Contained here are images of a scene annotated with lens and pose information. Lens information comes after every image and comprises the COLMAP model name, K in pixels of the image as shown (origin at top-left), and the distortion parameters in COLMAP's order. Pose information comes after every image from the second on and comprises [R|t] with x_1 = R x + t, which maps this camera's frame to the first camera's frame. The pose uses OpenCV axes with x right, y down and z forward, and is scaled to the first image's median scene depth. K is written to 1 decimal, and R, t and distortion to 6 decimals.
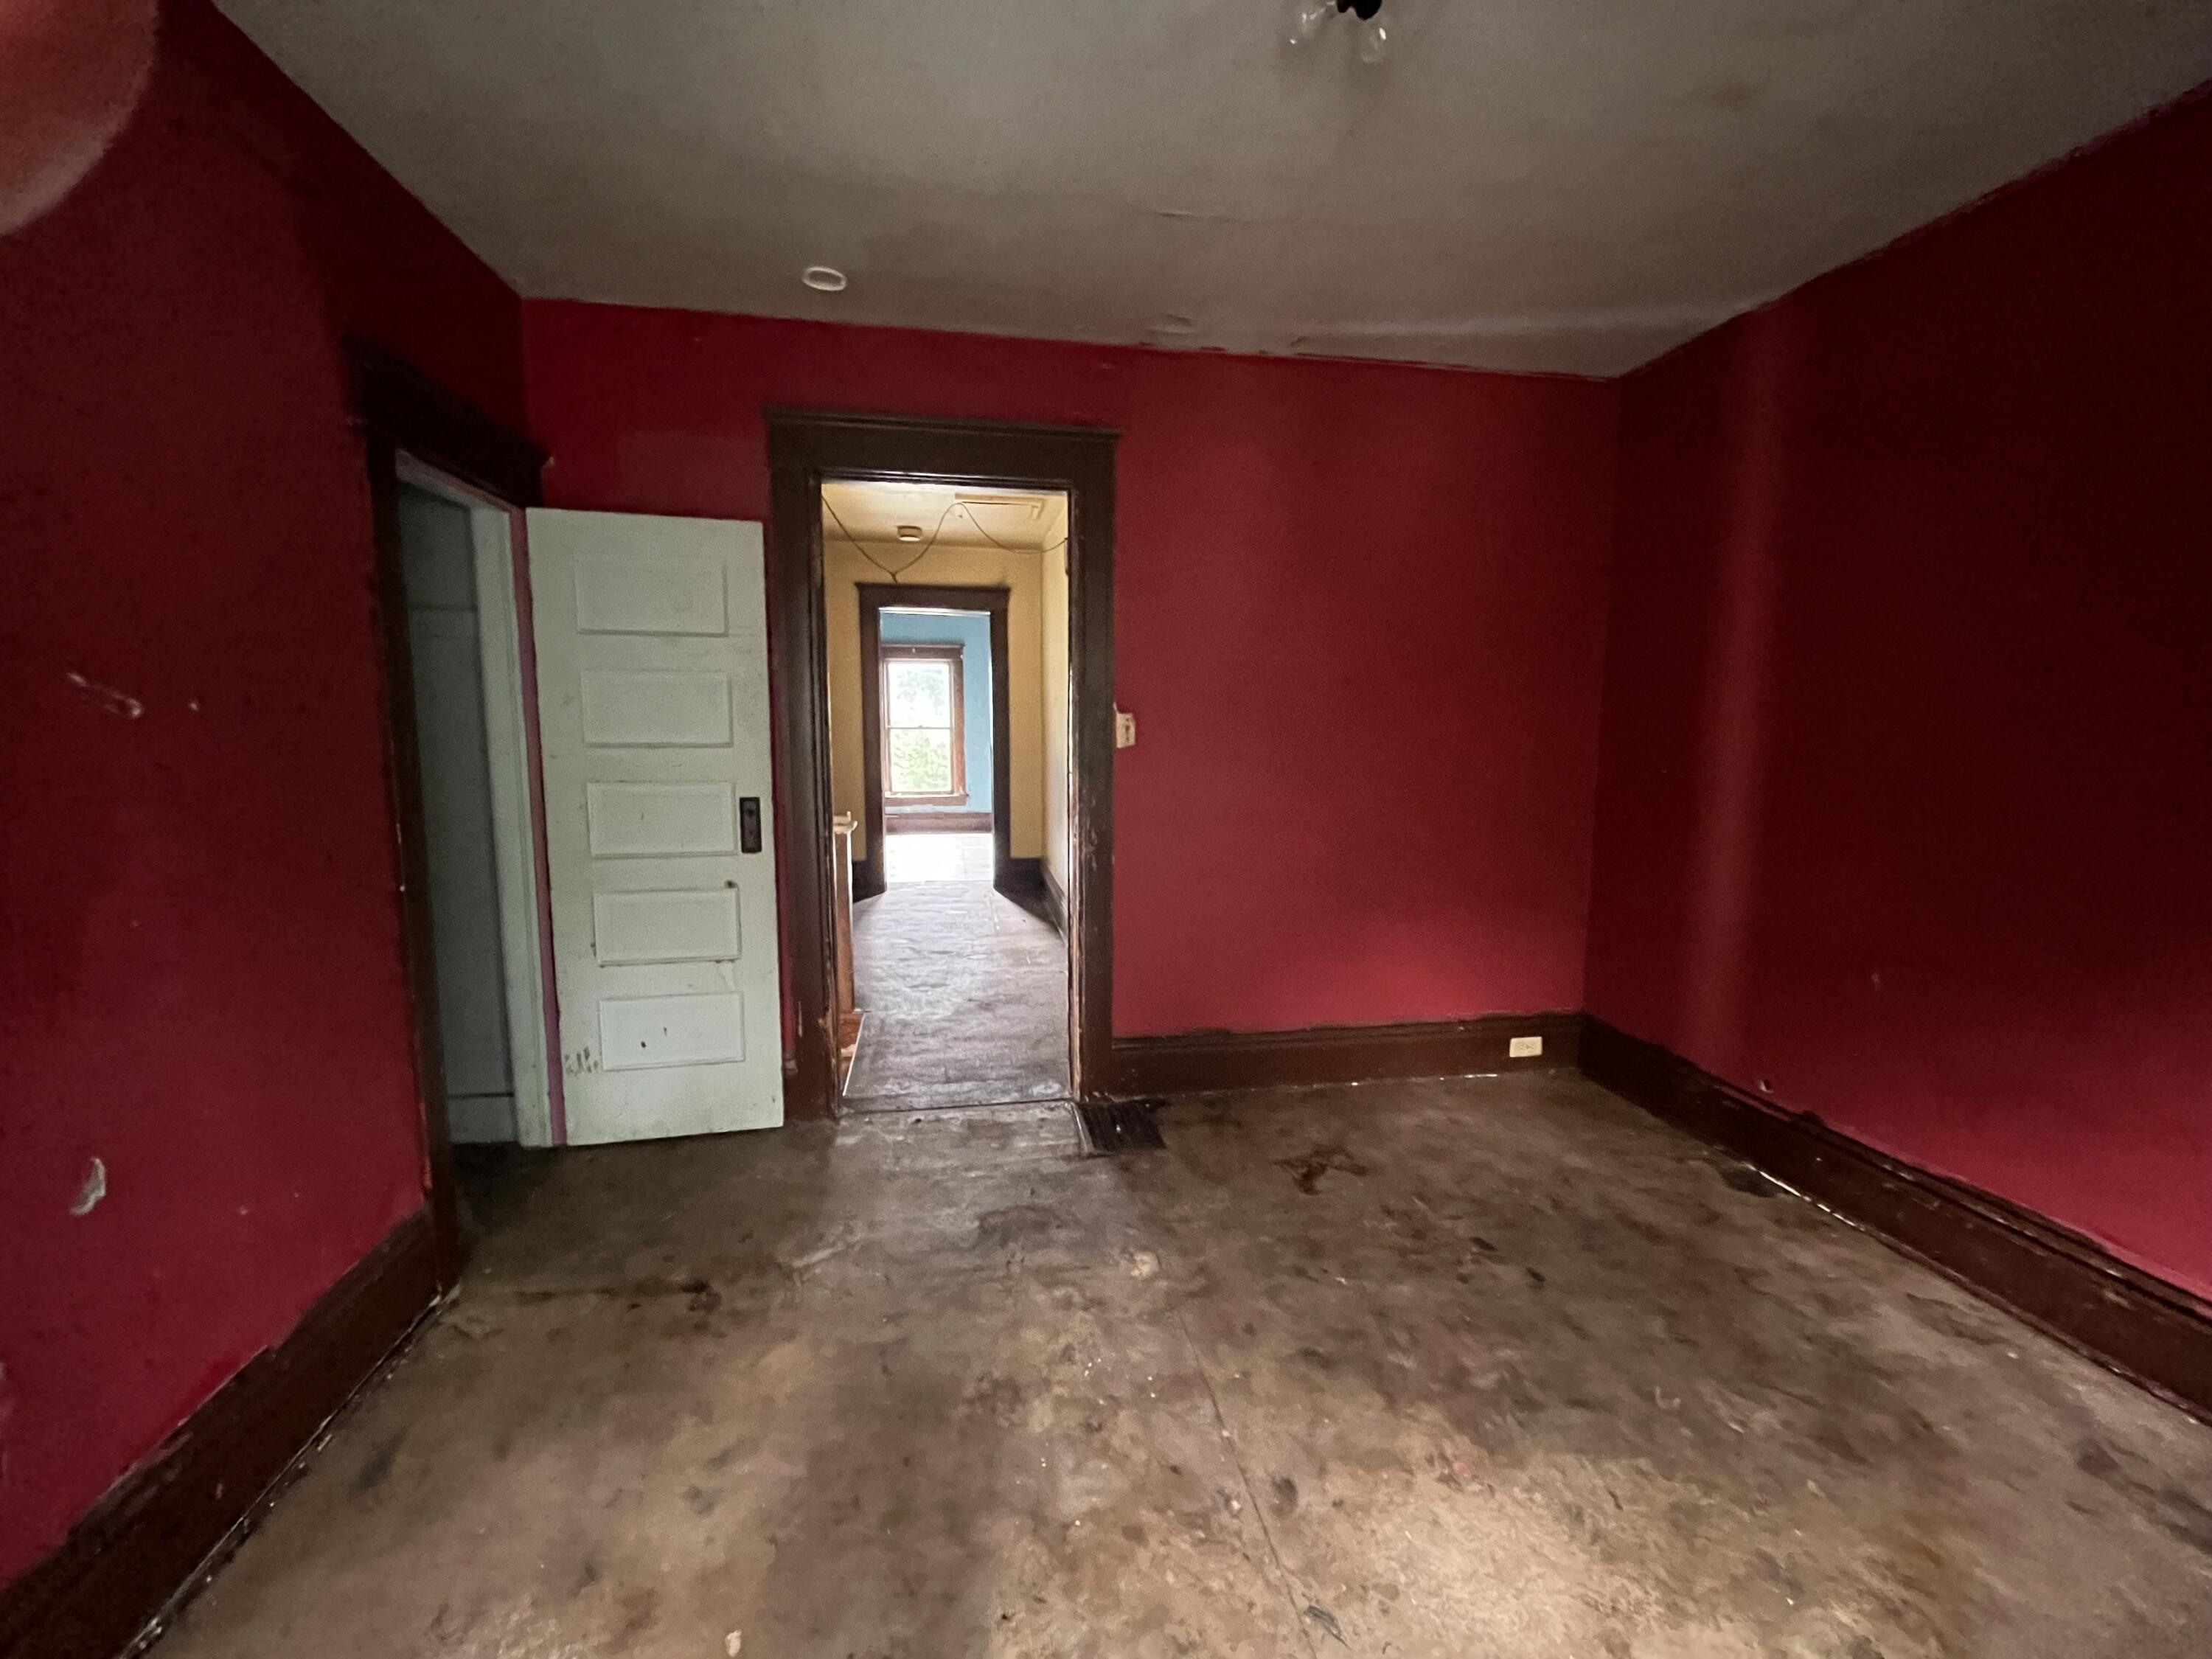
lens RADIAL K [[886.7, 0, 1105.7], [0, 886.7, 829.4], [0, 0, 1]] dist [-0.002943, -0.000242]
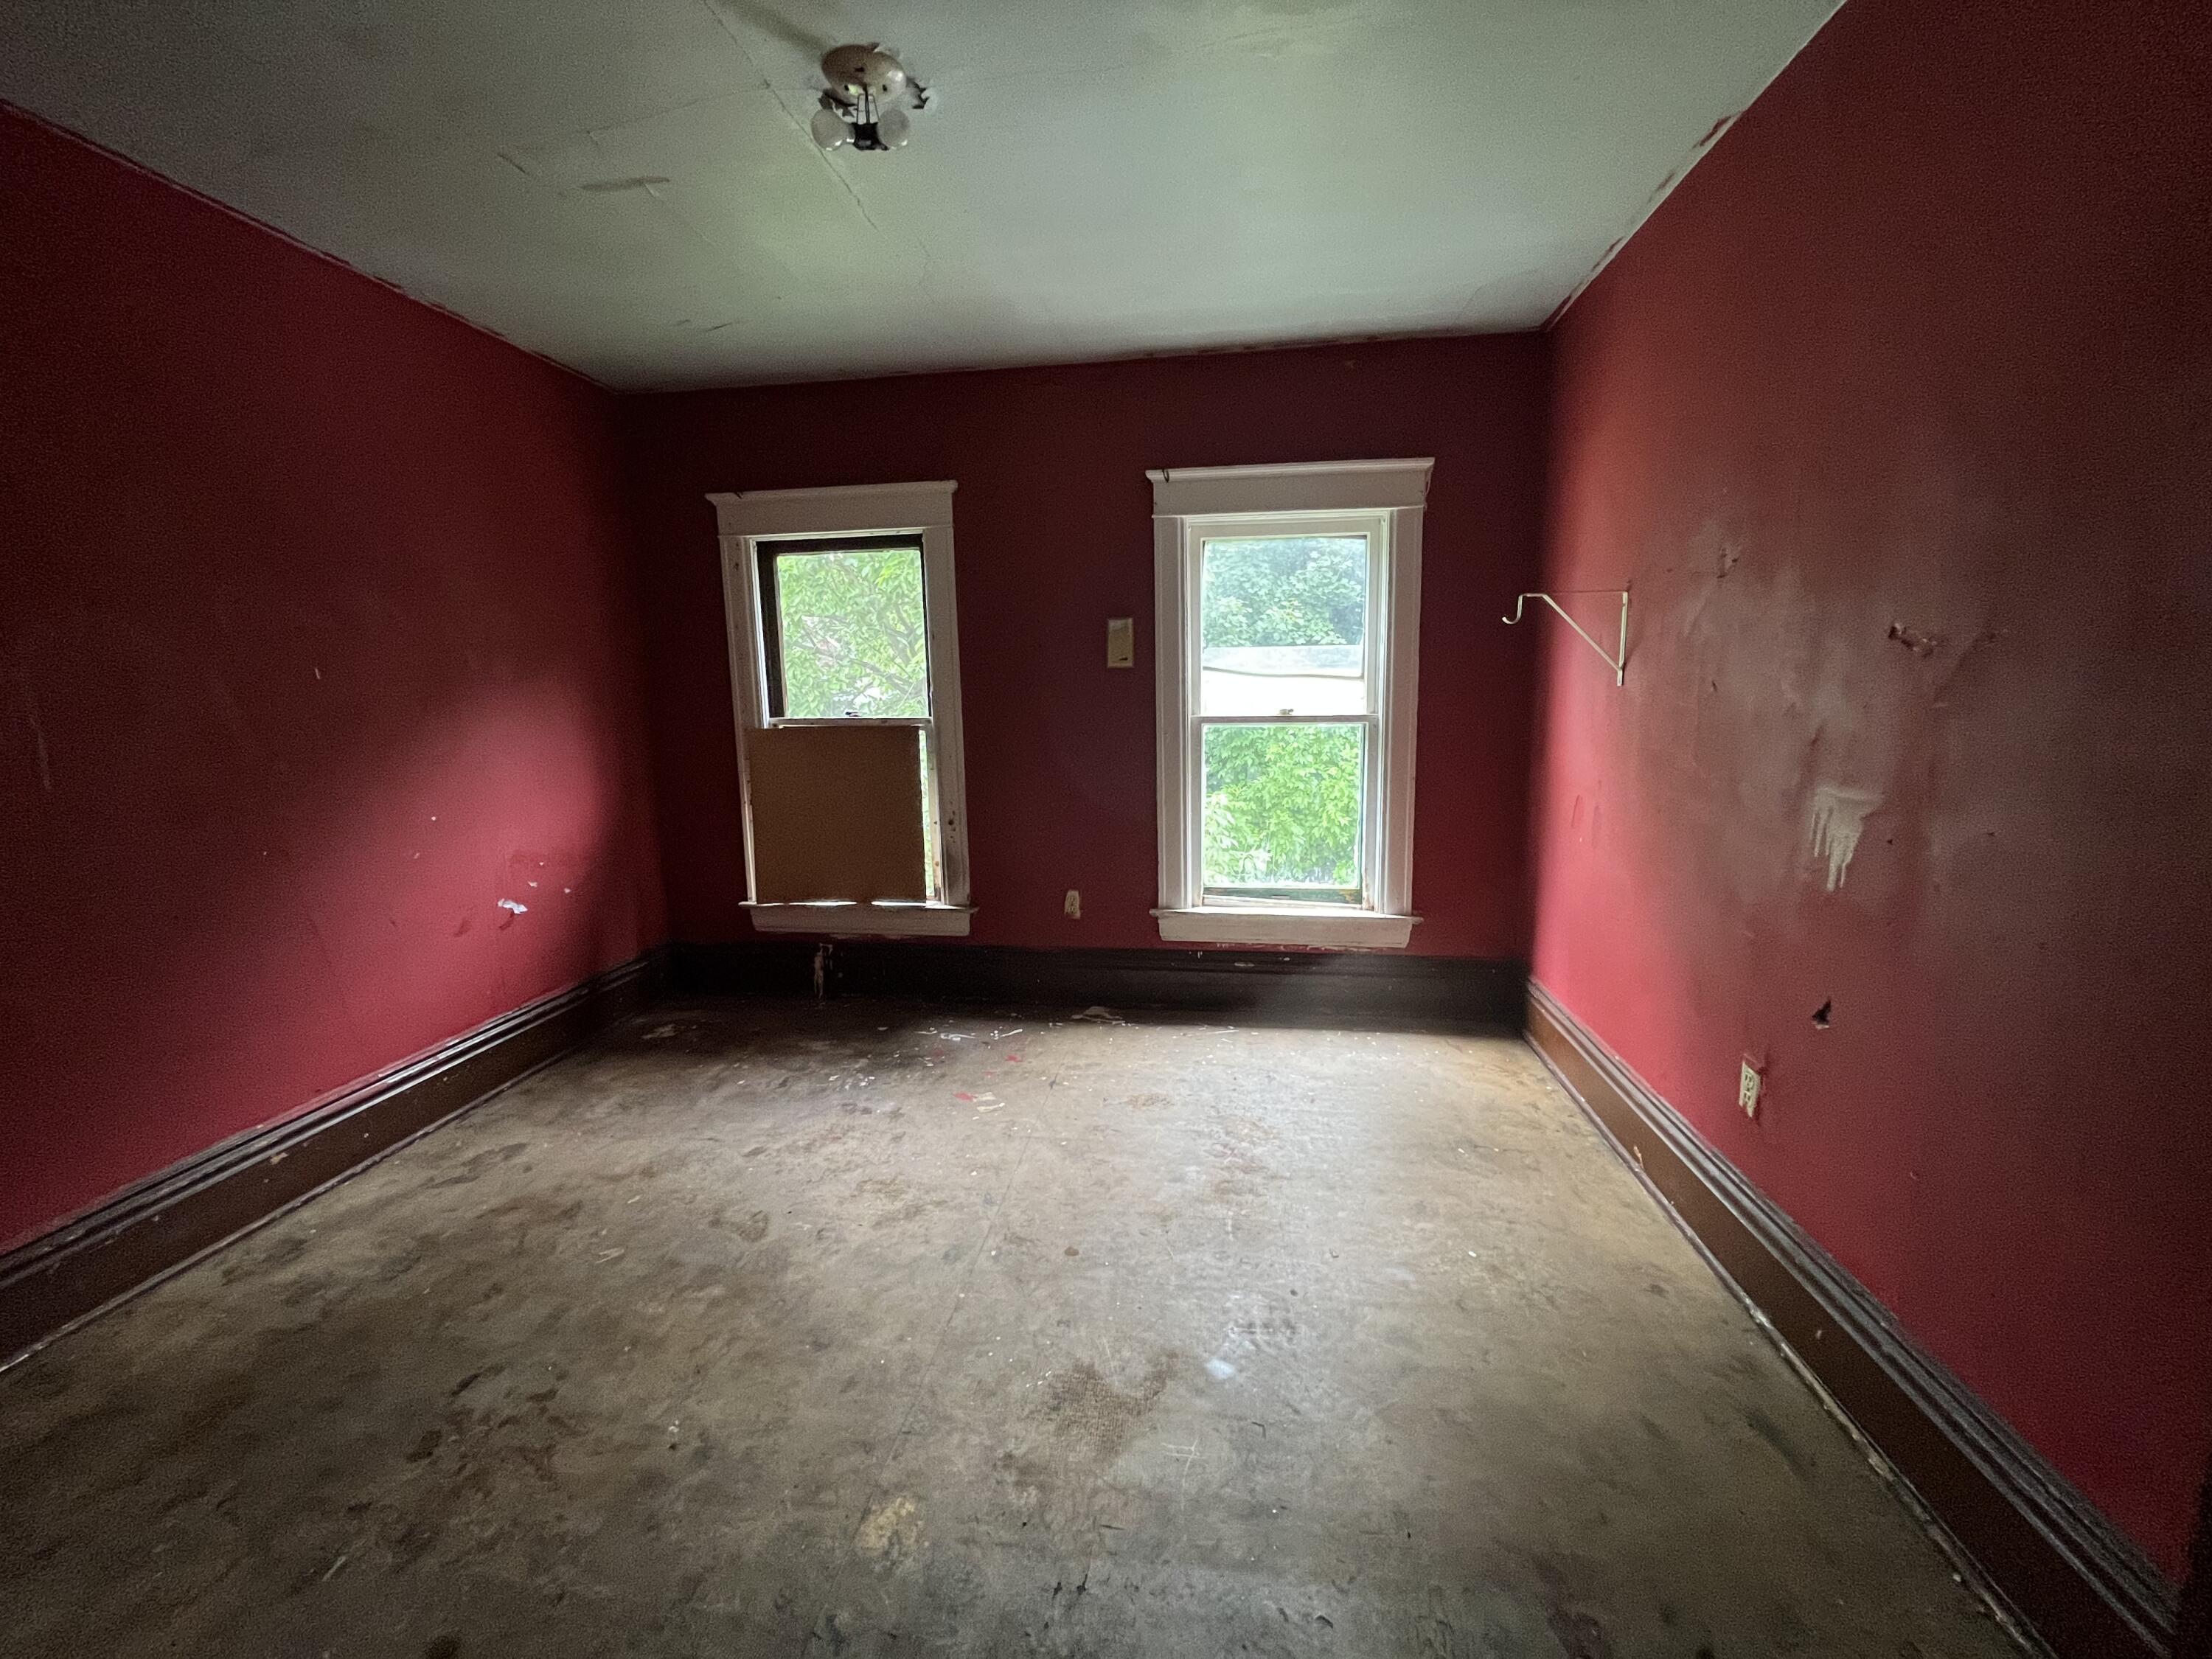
lens RADIAL K [[886.7, 0, 1105.8], [0, 886.7, 827.4], [0, 0, 1]] dist [-0.002943, -0.000242]
pose [[-0.952841, -0.033862, 0.301575, -0.330763], [0.048997, 0.963551, 0.262999, -0.188516], [-0.299489, 0.265373, -0.916452, 1.606915]]
